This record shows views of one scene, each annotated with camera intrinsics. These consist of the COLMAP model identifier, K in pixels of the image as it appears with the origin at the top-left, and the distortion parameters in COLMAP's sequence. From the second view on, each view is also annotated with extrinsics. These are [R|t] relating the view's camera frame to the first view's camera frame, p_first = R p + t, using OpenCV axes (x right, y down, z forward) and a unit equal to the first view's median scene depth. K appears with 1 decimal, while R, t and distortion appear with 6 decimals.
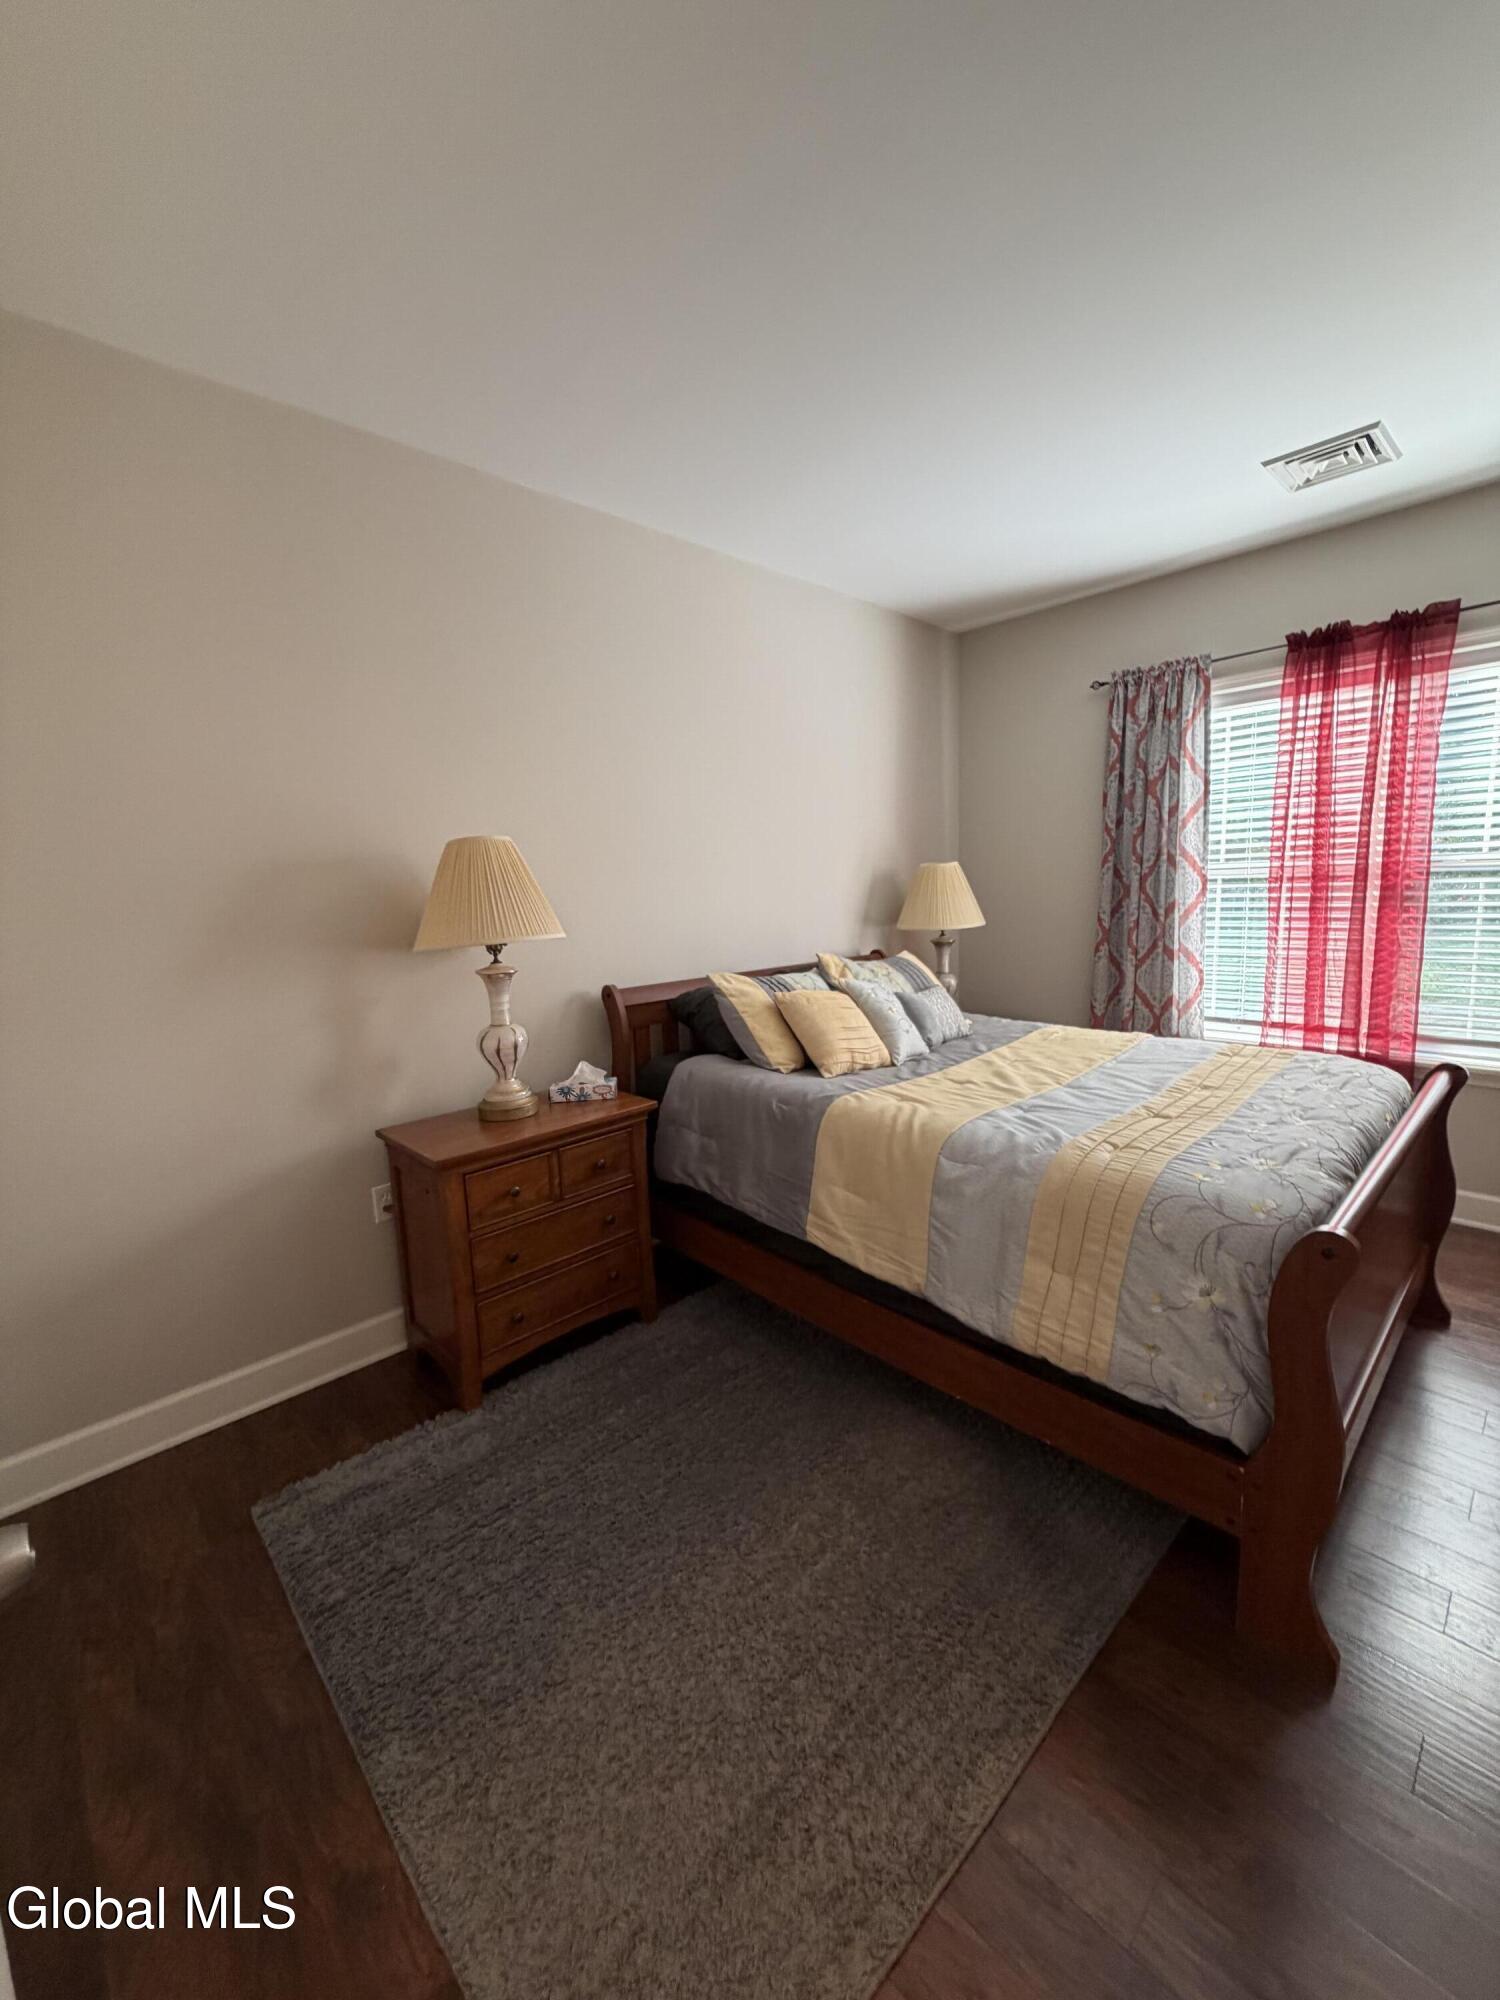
lens RADIAL K [[792.4, 0, 755.9], [0, 792.4, 997.6], [0, 0, 1]] dist [0.002434, -0.001083]
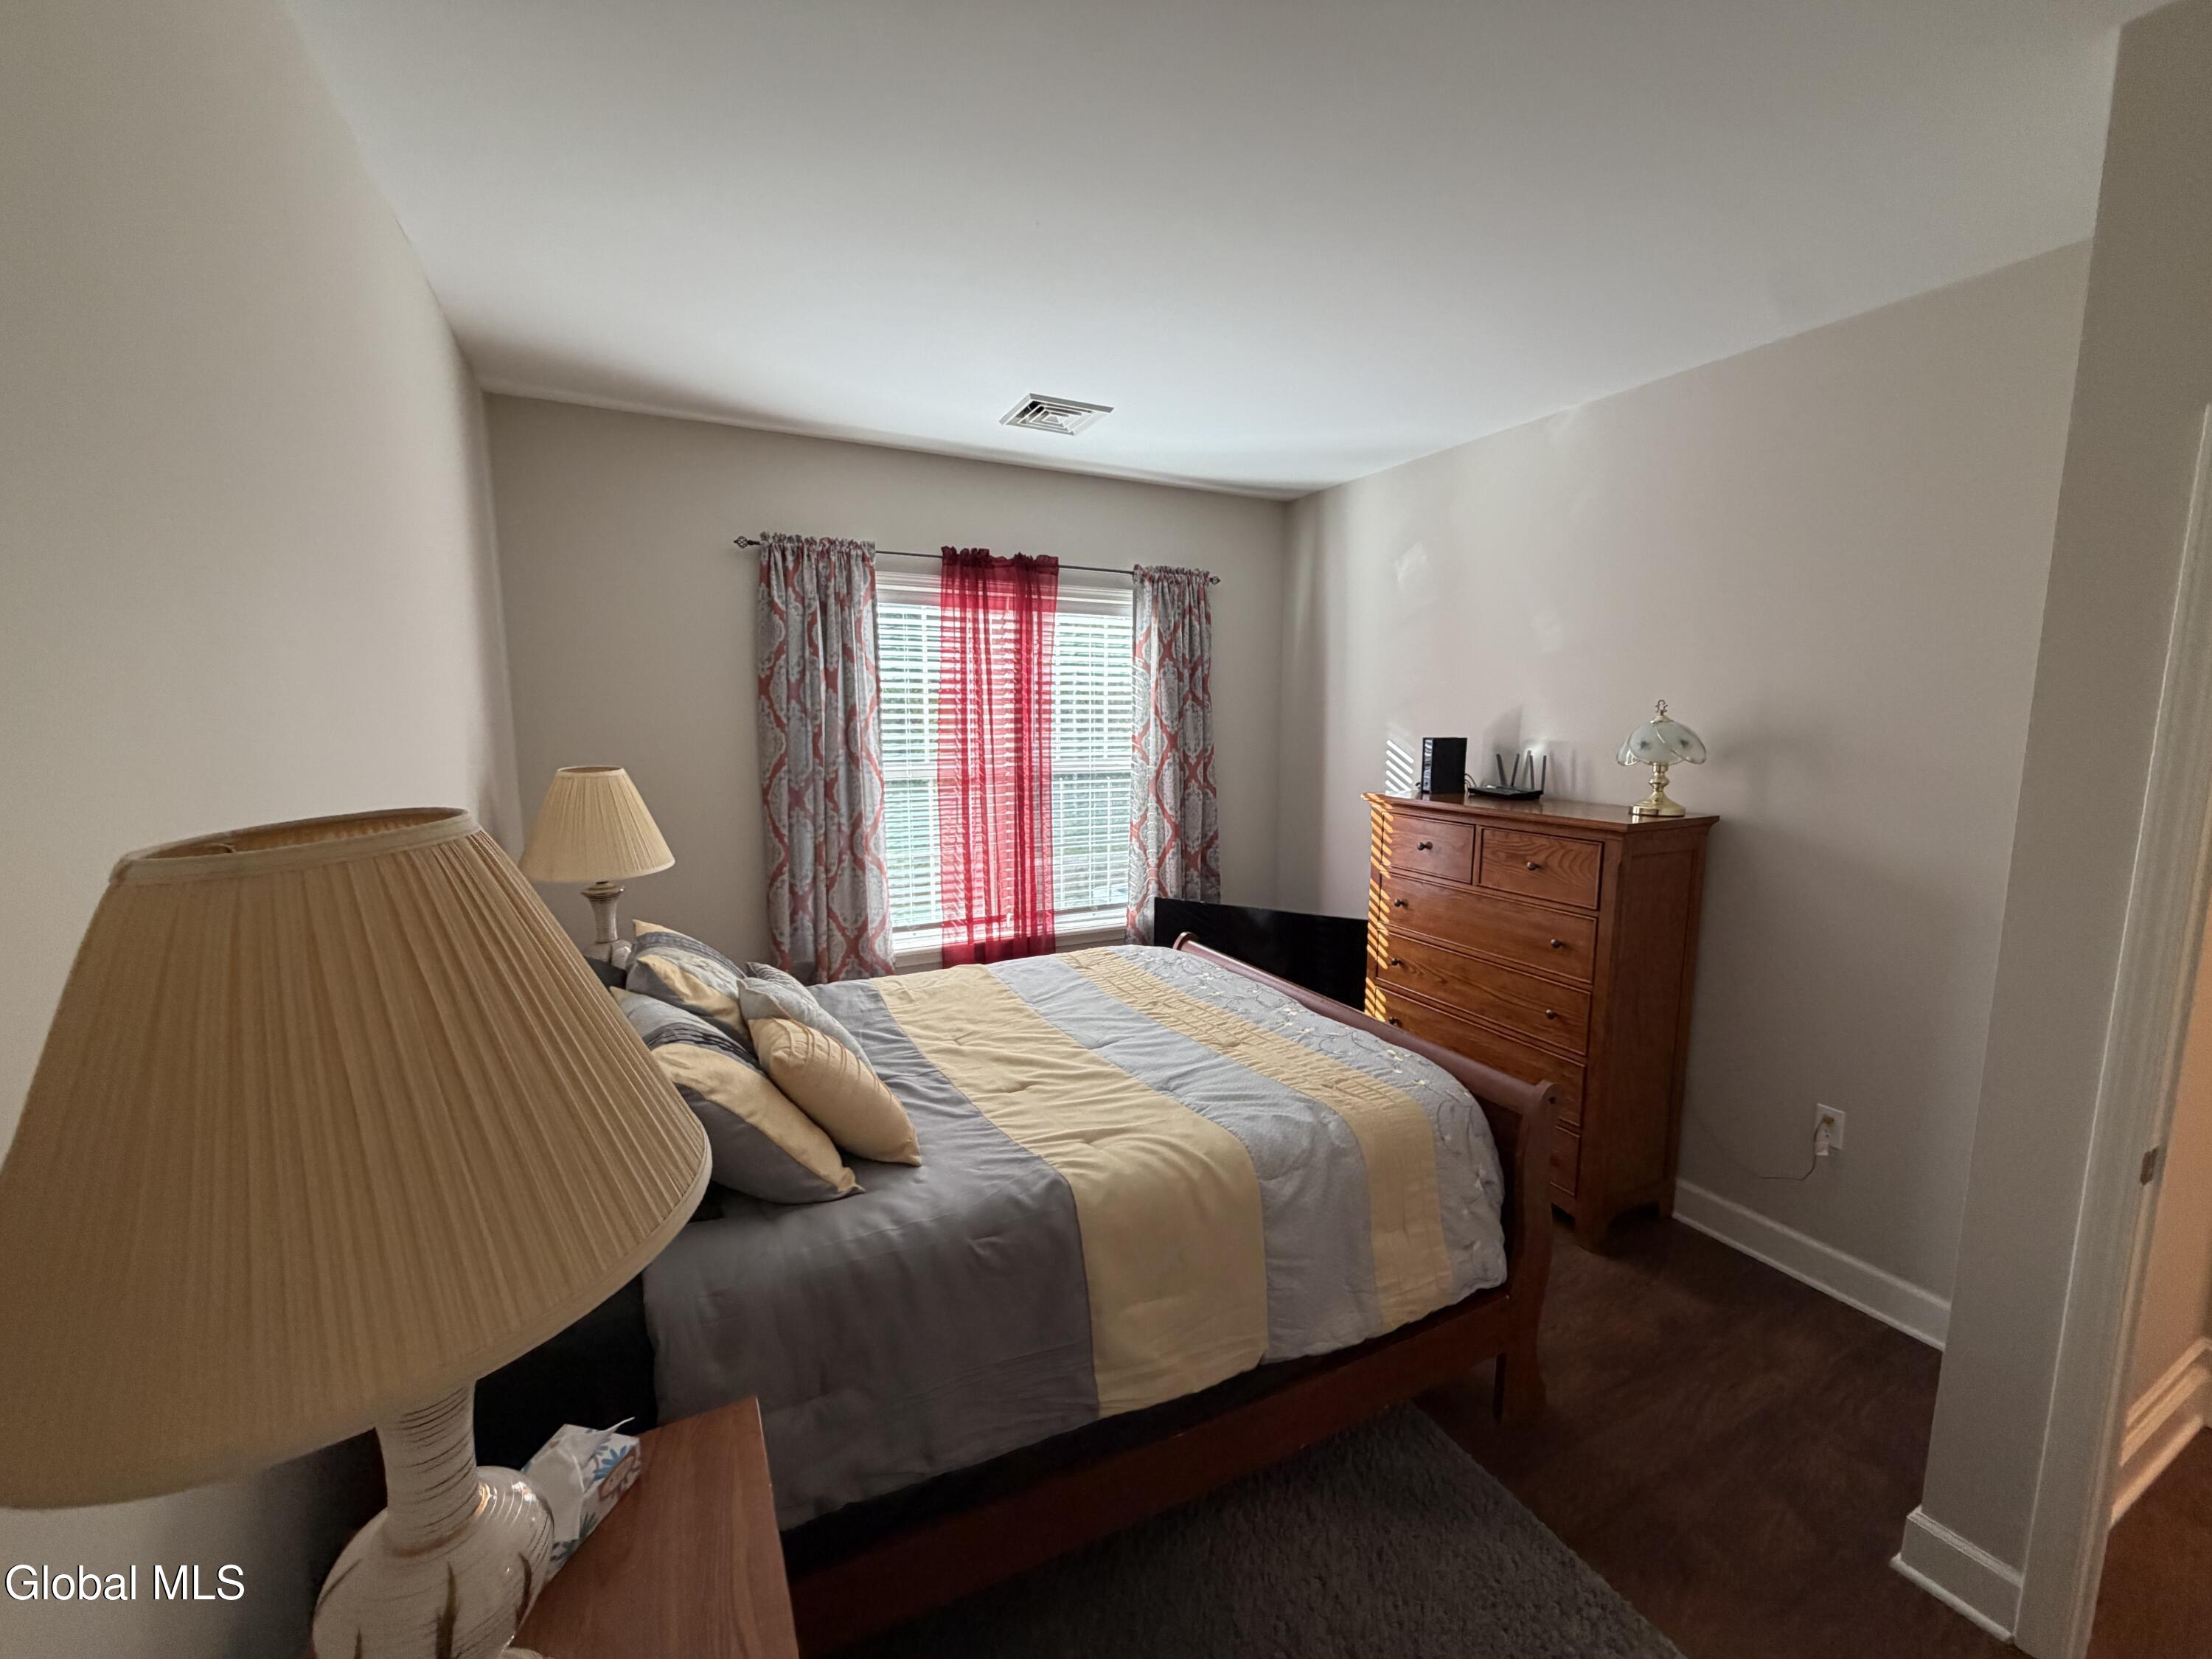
lens RADIAL K [[876.4, 0, 1107.0], [0, 876.4, 834.2], [0, 0, 1]] dist [0.002434, -0.001083]
pose [[0.299653, -0.094800, 0.949327, -0.392295], [0.126456, 0.990218, 0.058968, -0.138405], [-0.945631, 0.102379, 0.308709, 0.518194]]
